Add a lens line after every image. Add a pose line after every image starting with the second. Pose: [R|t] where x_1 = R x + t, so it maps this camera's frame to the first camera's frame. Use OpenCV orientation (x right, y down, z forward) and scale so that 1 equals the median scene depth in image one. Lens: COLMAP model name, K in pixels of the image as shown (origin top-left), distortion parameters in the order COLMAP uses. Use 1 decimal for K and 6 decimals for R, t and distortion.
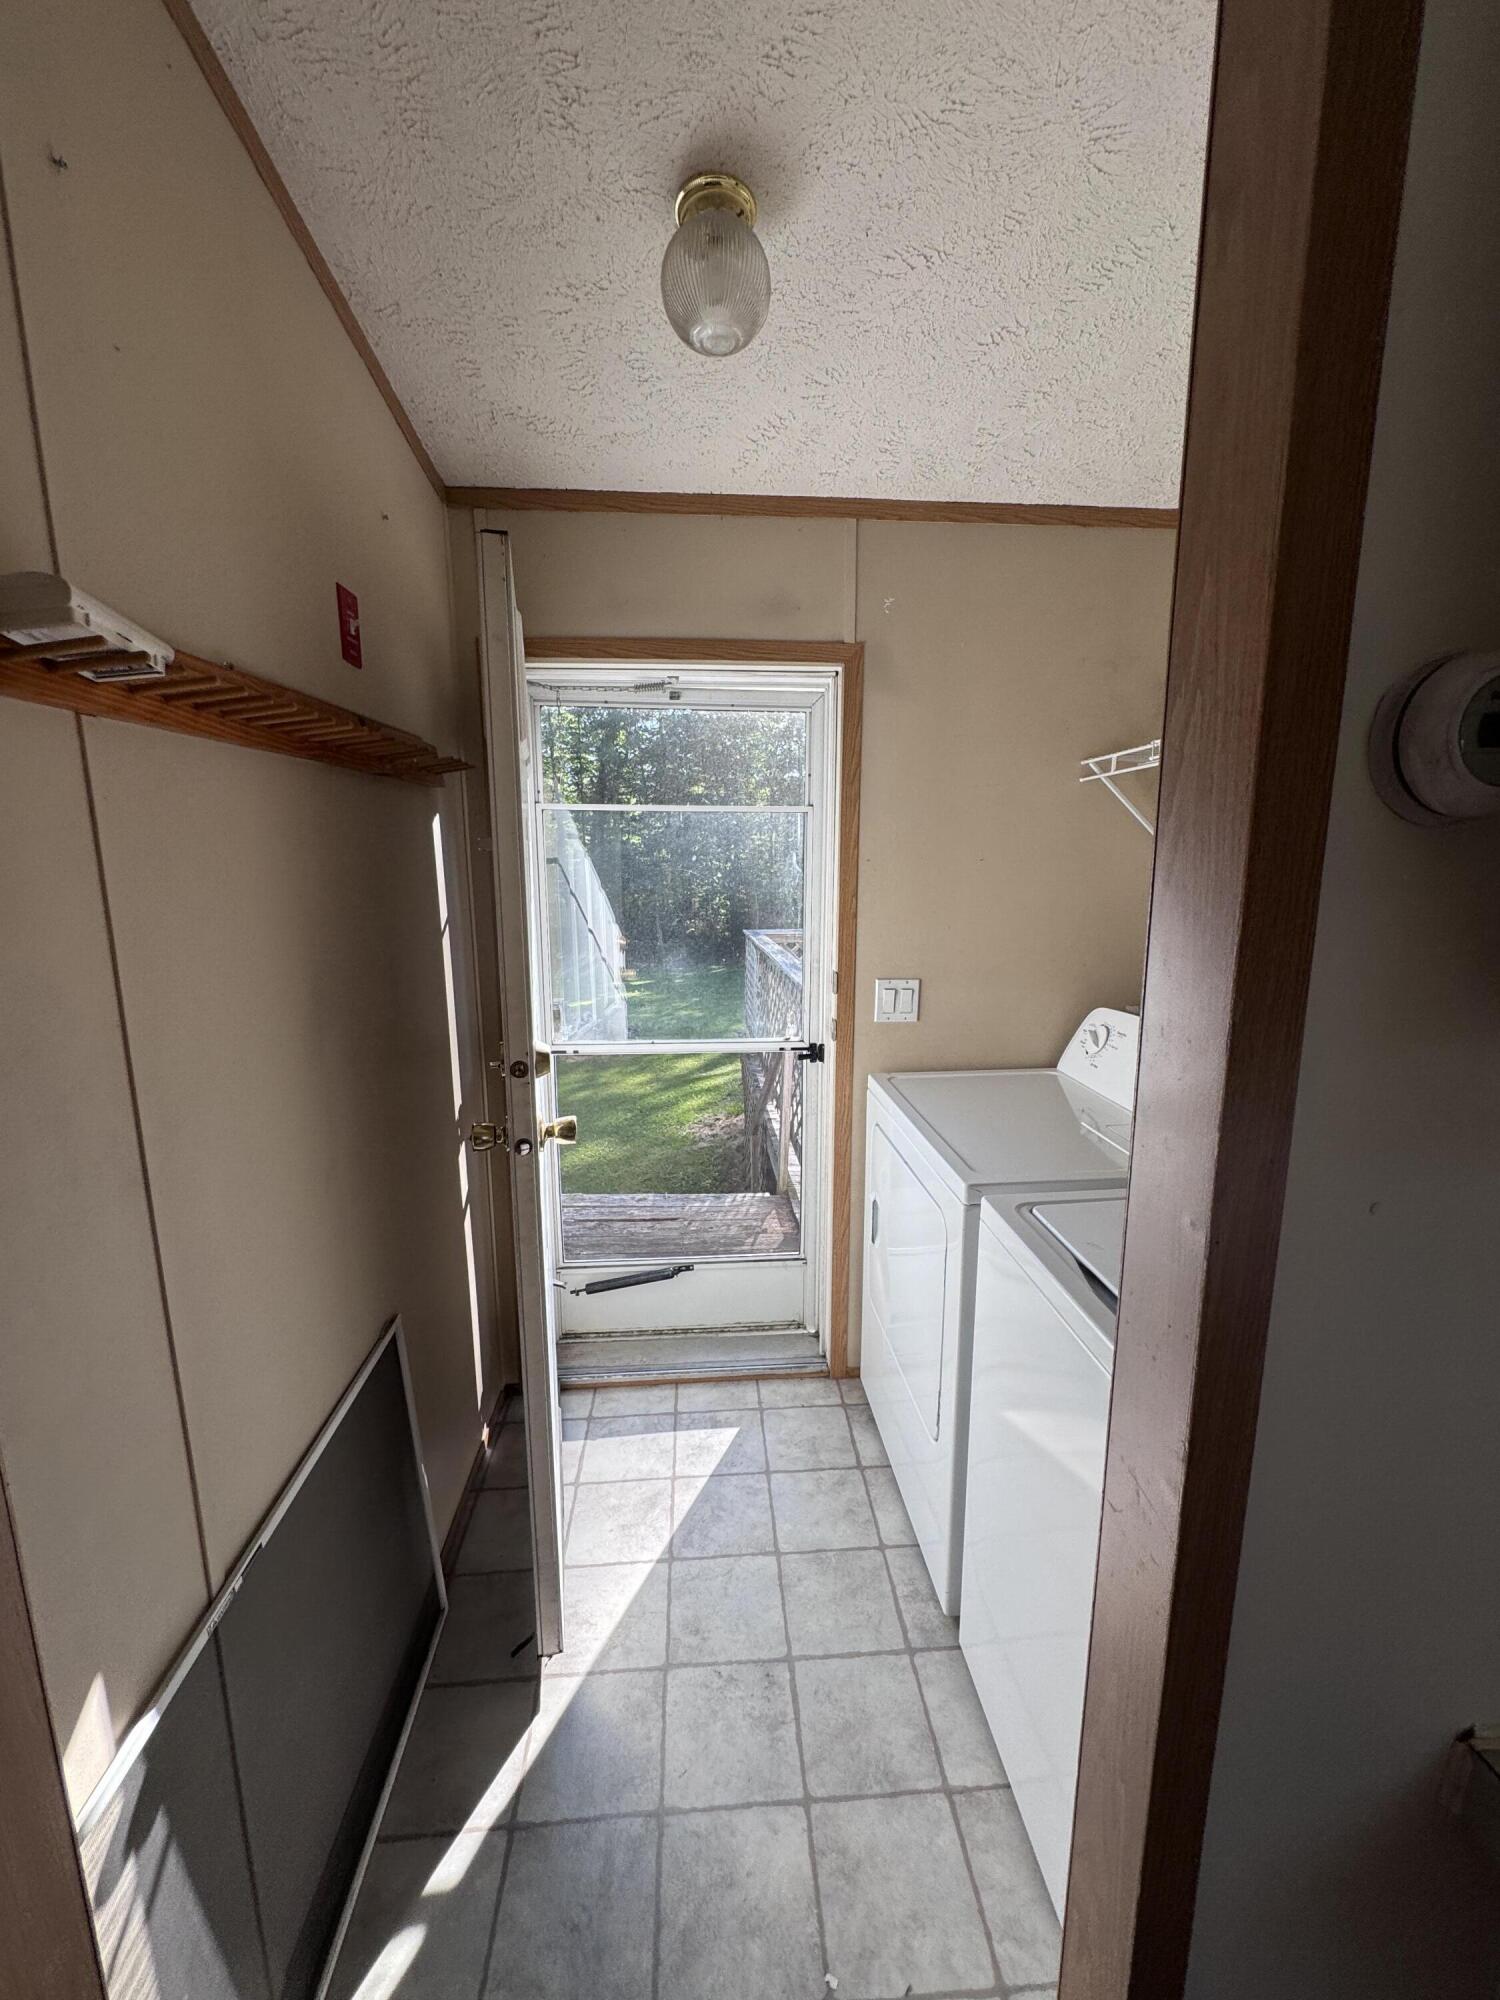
lens RADIAL K [[797.9, 0, 754.4], [0, 797.9, 1004.9], [0, 0, 1]] dist [-0.001067, 0.000168]
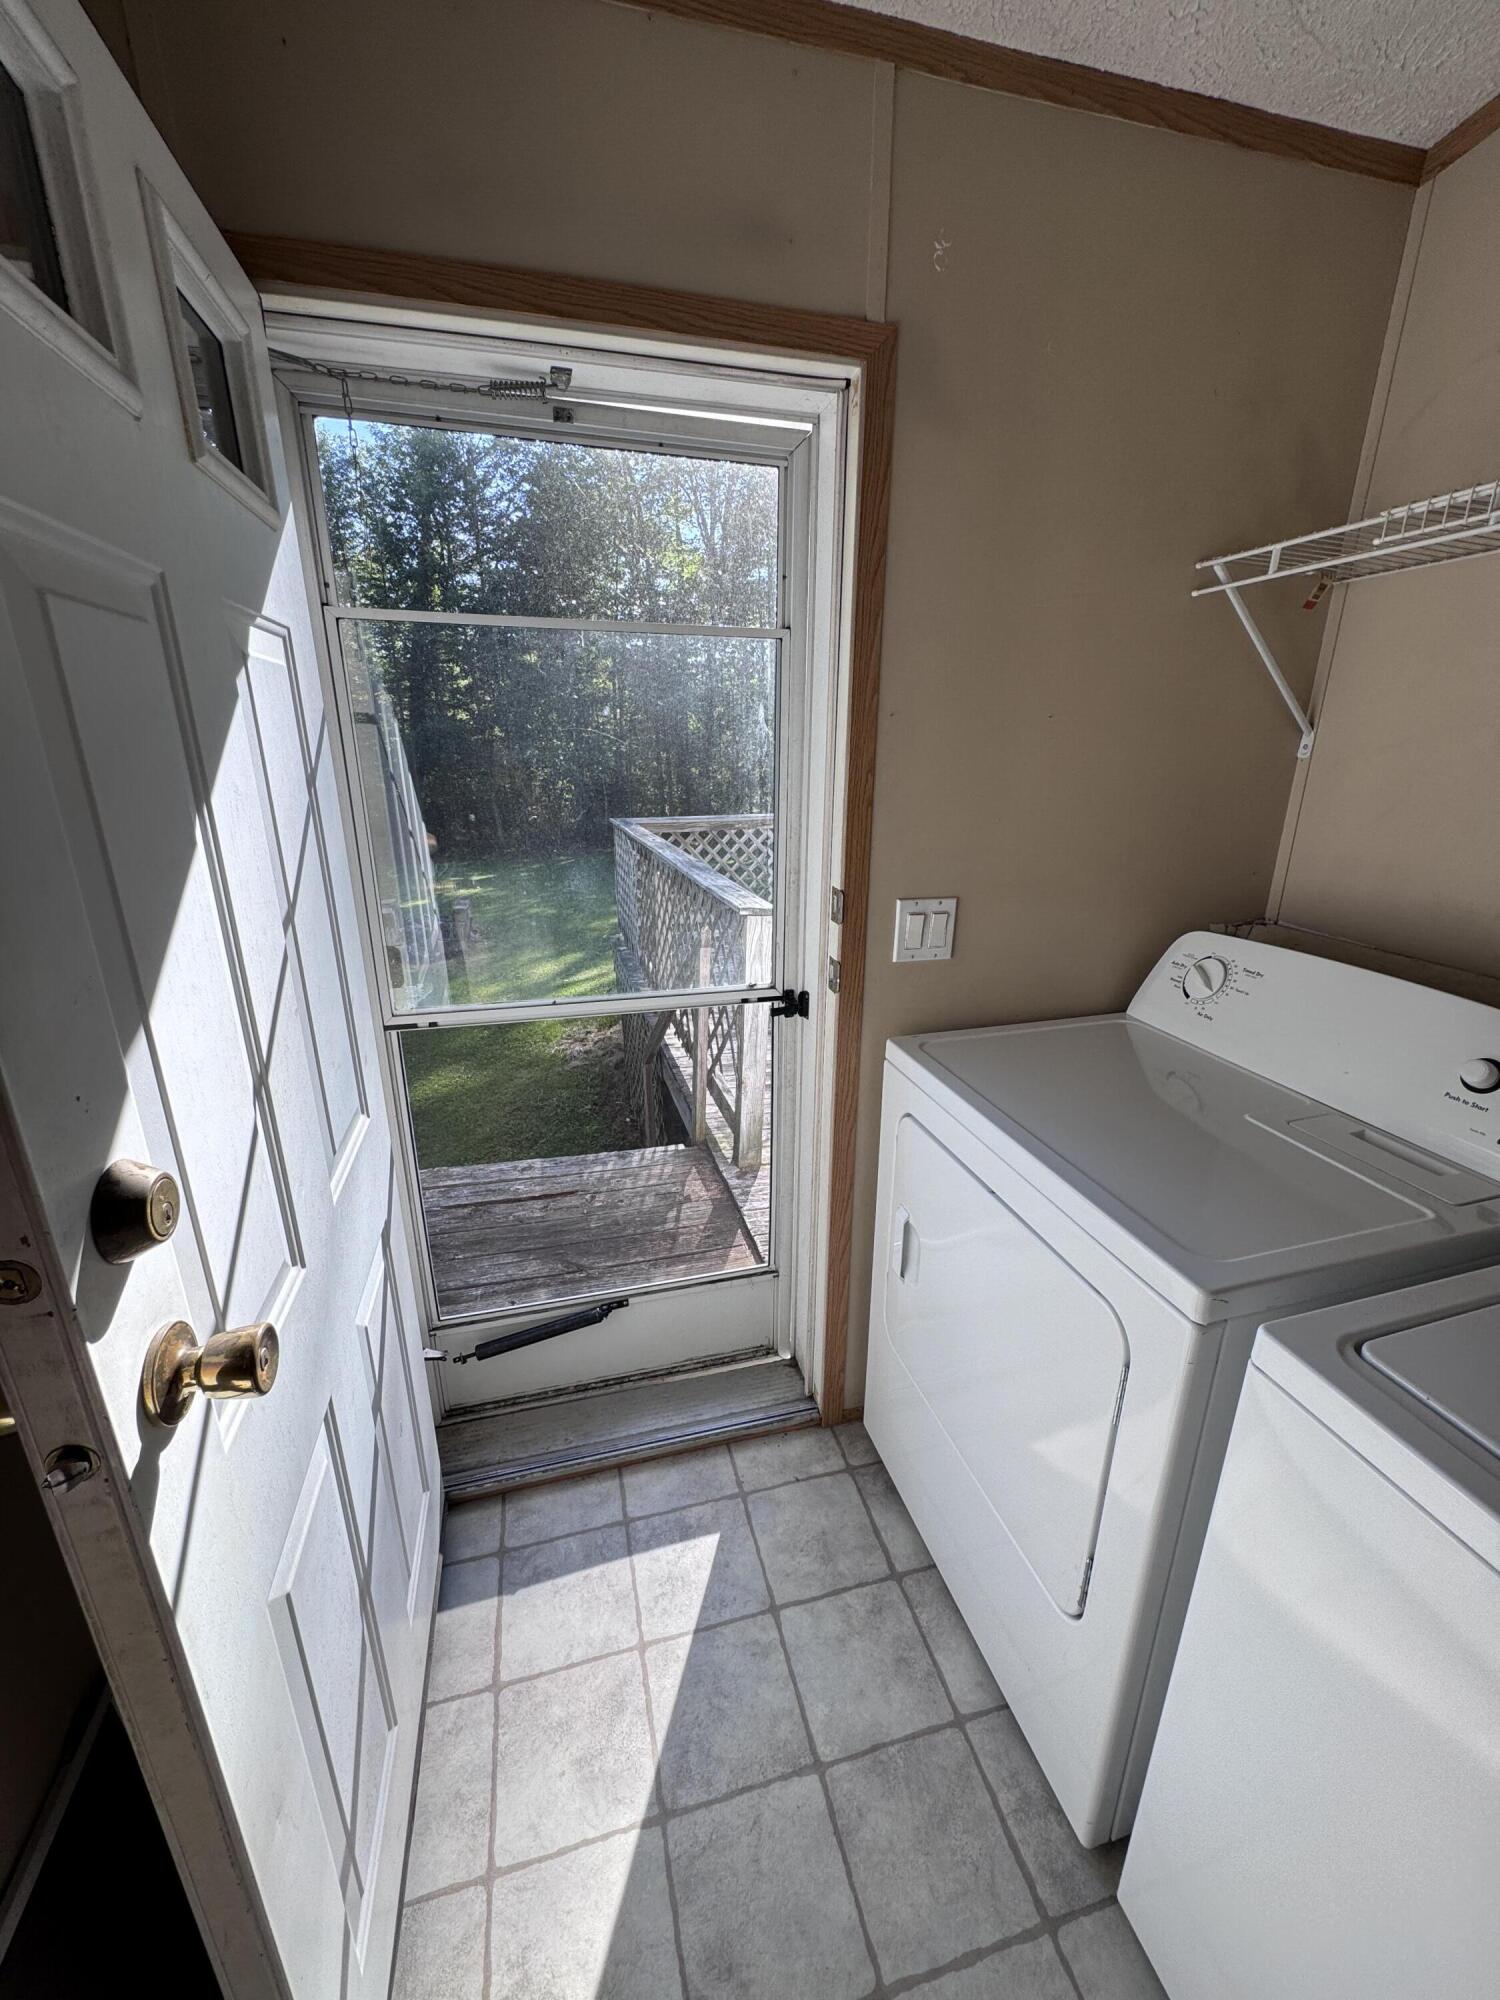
lens RADIAL K [[797.9, 0, 754.4], [0, 797.9, 1004.9], [0, 0, 1]] dist [-0.001067, 0.000168]
pose [[0.982206, -0.054262, 0.179799, -0.087635], [0.028686, 0.989464, 0.141910, -0.041430], [-0.185605, -0.134227, 0.973414, 0.341664]]
